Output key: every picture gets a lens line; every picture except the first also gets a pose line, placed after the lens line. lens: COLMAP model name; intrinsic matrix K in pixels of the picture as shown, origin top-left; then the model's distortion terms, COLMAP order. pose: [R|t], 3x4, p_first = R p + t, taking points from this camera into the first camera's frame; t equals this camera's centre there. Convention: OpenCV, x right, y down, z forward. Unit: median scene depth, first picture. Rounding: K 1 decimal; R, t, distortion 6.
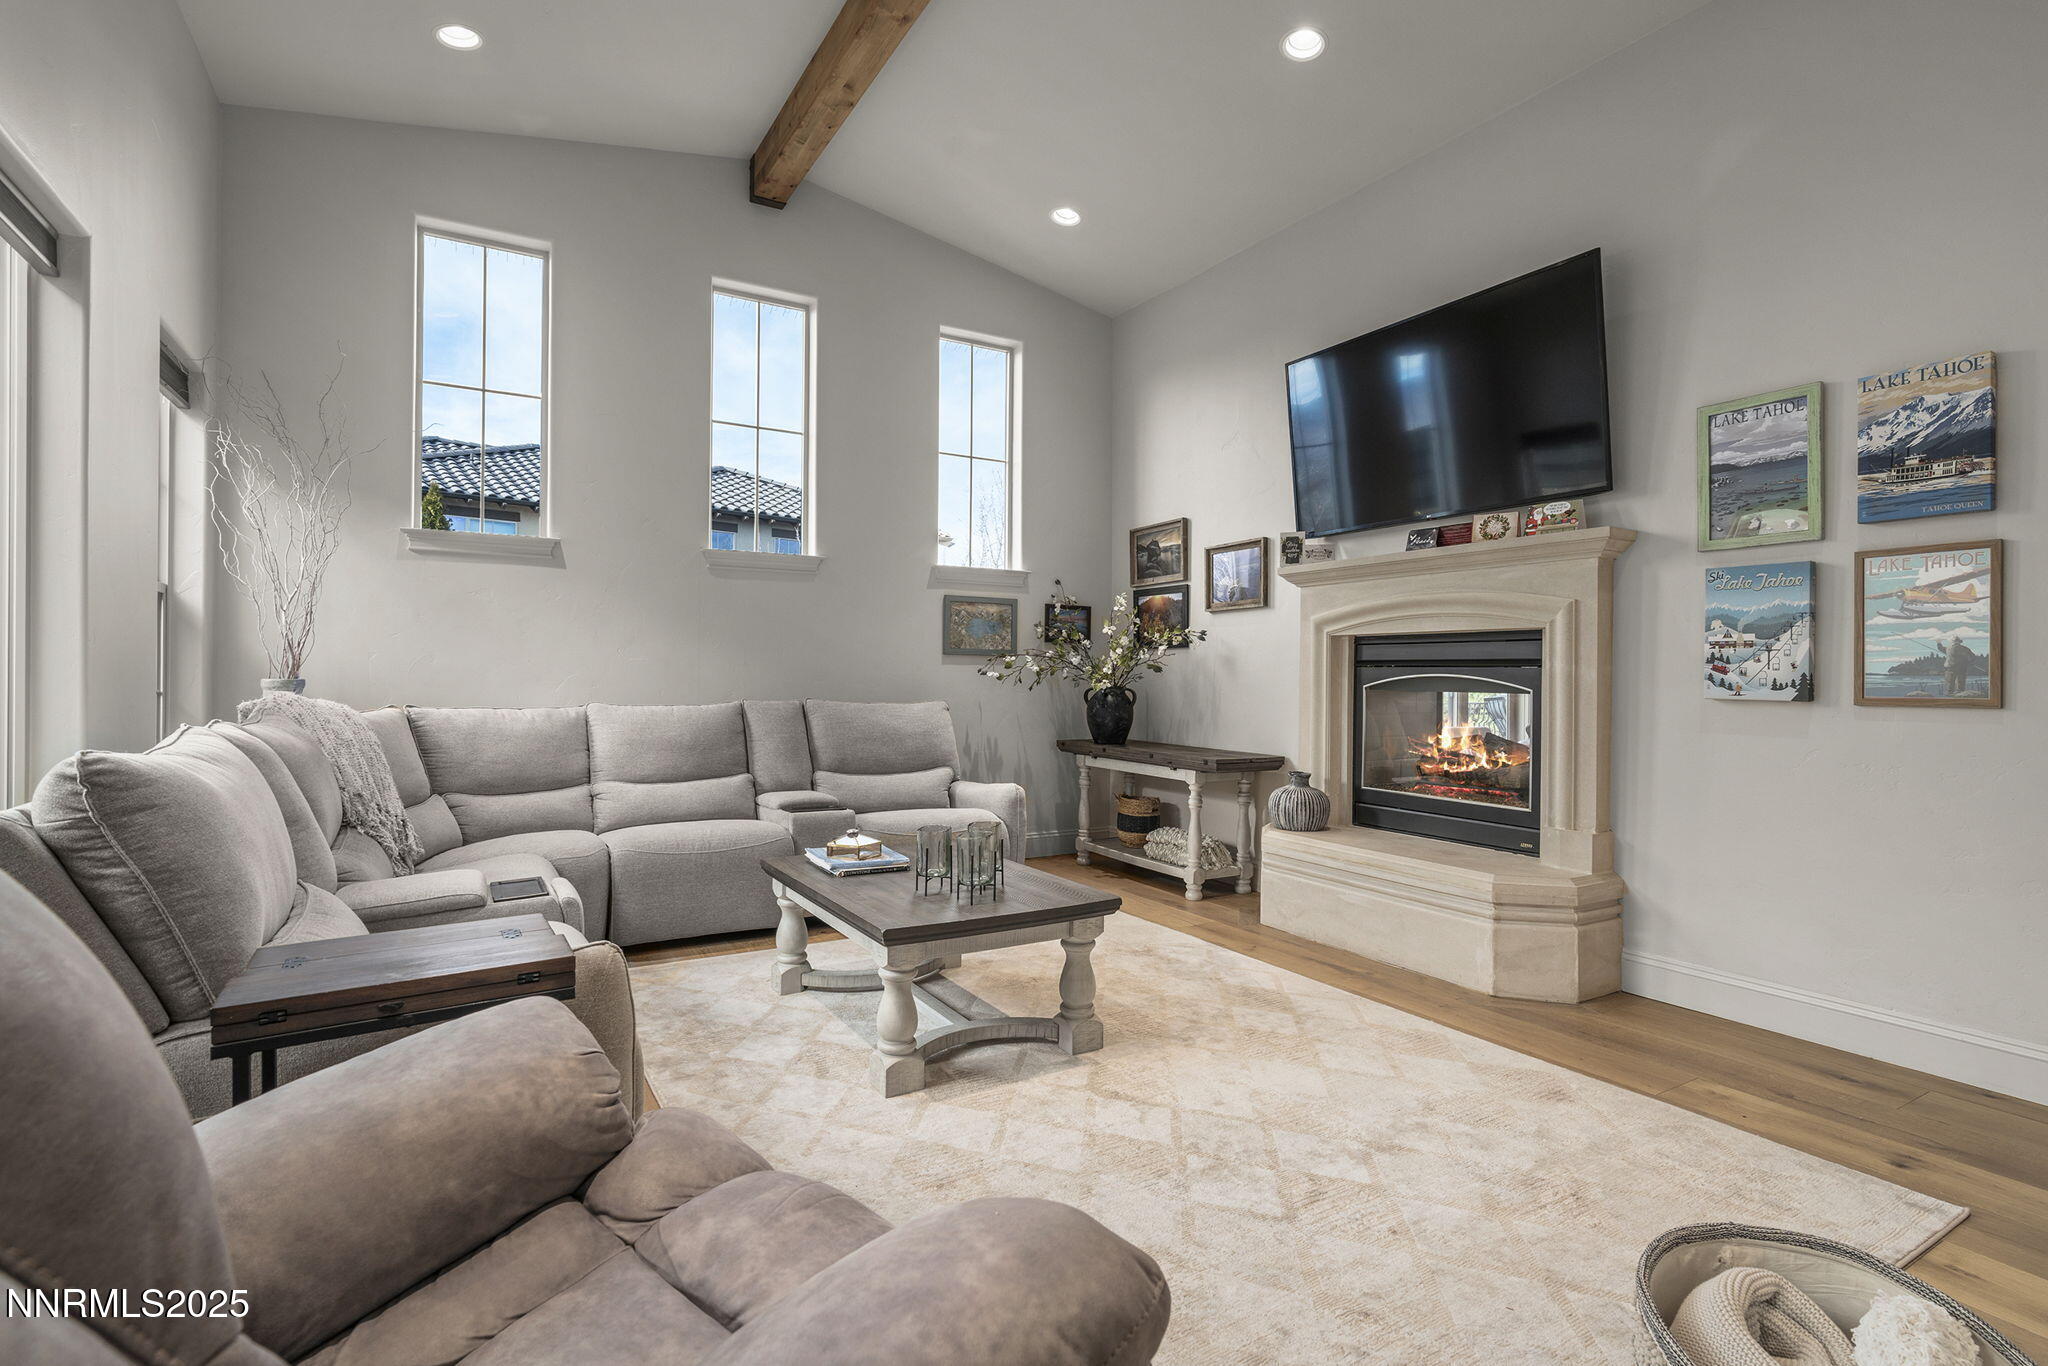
lens RADIAL K [[952.6, 0, 1041.6], [0, 952.6, 678.0], [0, 0, 1]] dist [-0.002482, 0.000227]
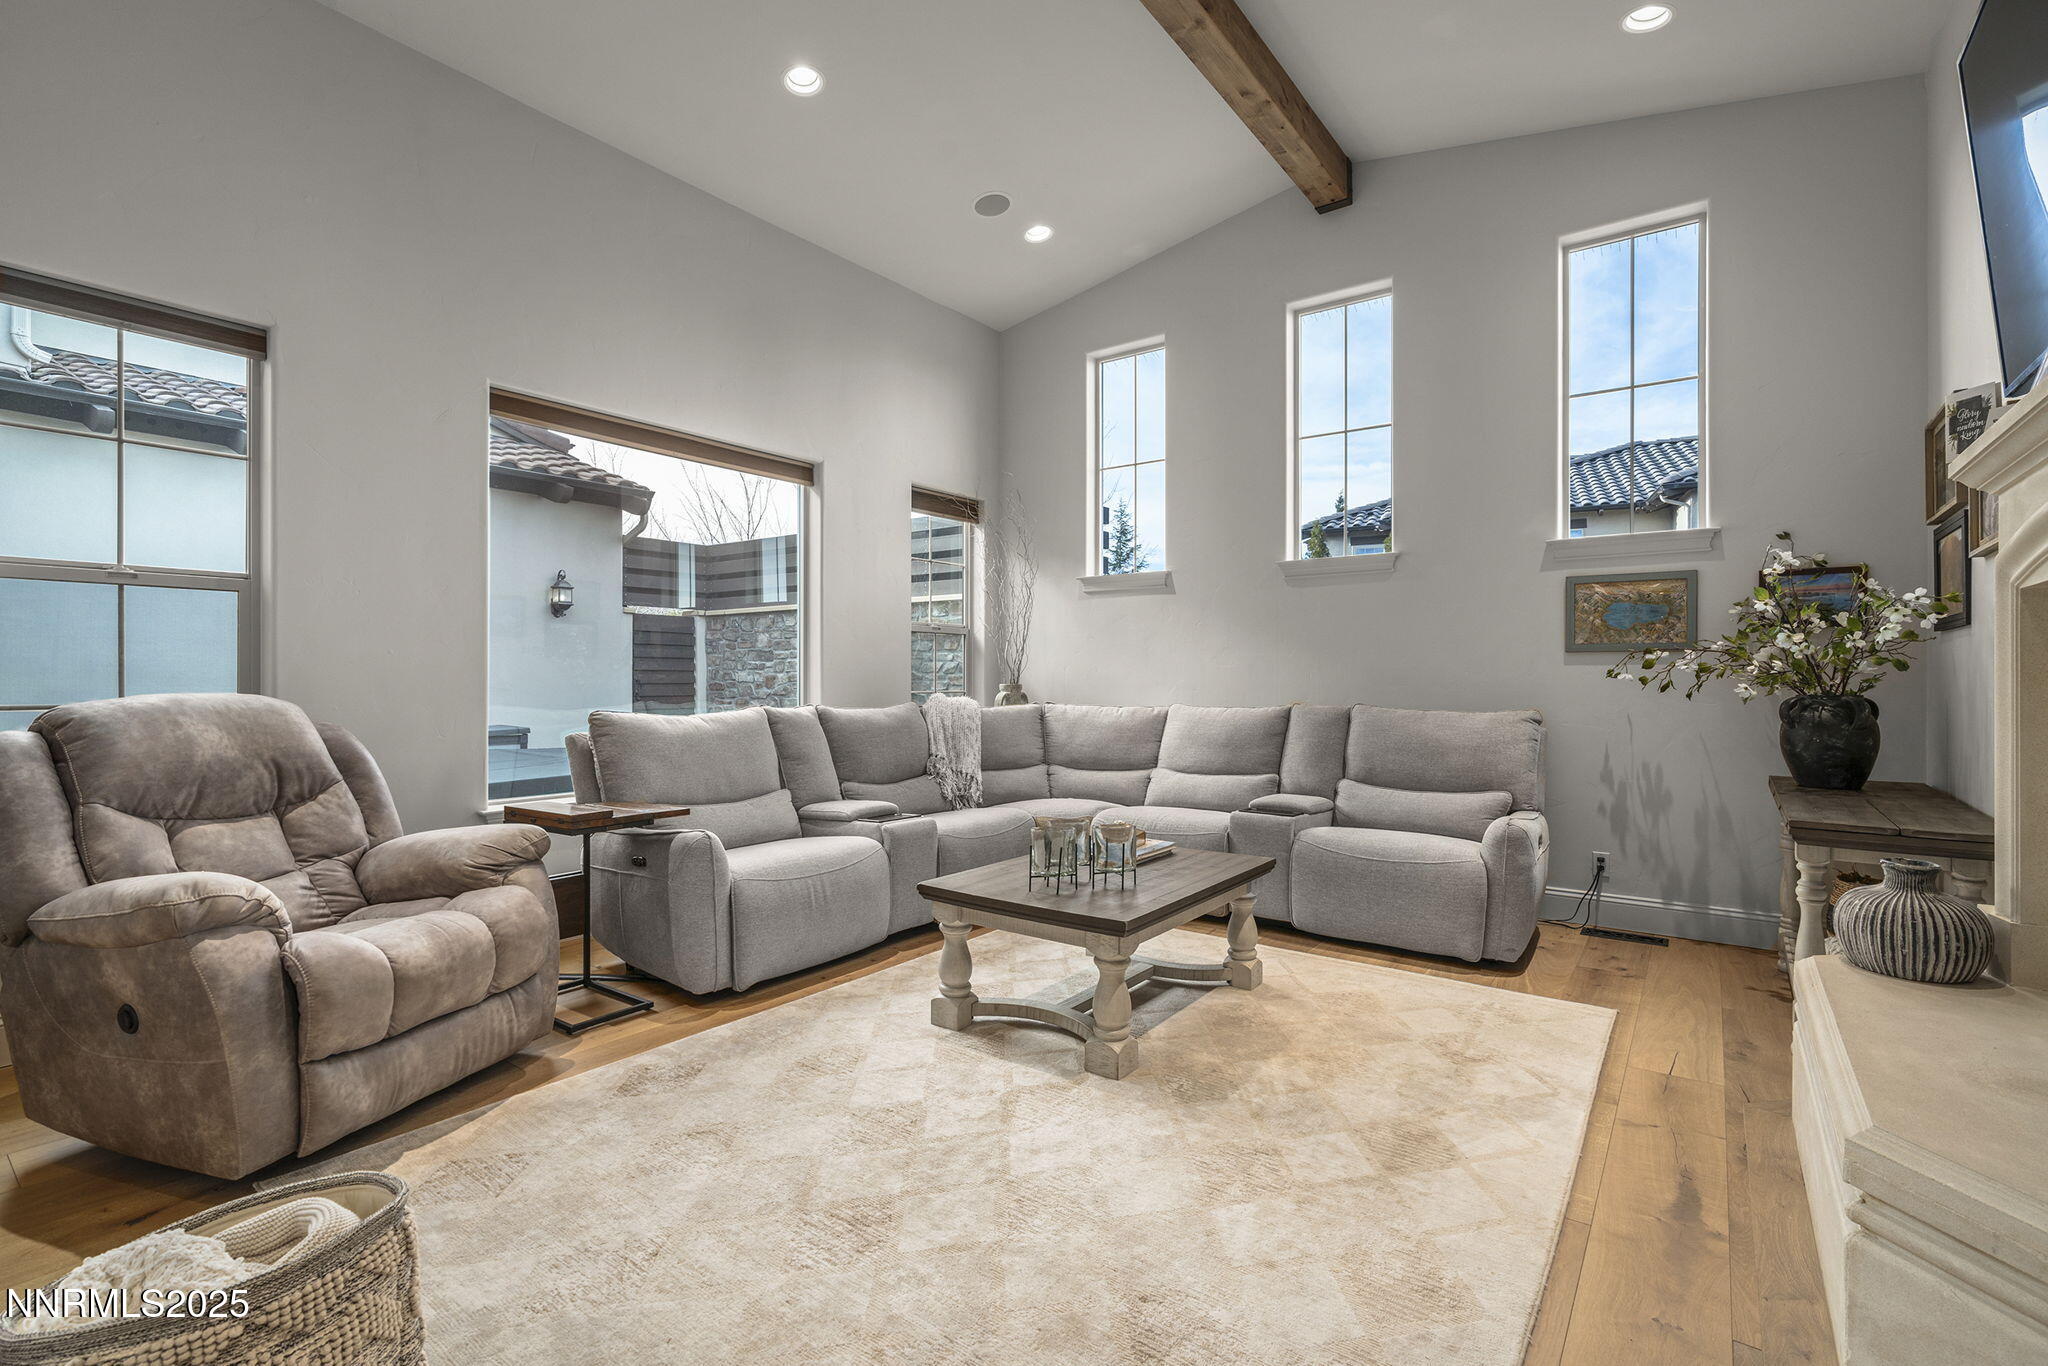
lens RADIAL K [[952.6, 0, 1031.7], [0, 952.6, 685.1], [0, 0, 1]] dist [-0.002482, 0.000227]
pose [[0.376853, 0.002134, -0.926271, 0.617547], [0.003407, 0.999987, 0.003690, -0.002482], [0.926267, -0.004547, 0.376841, 0.392684]]
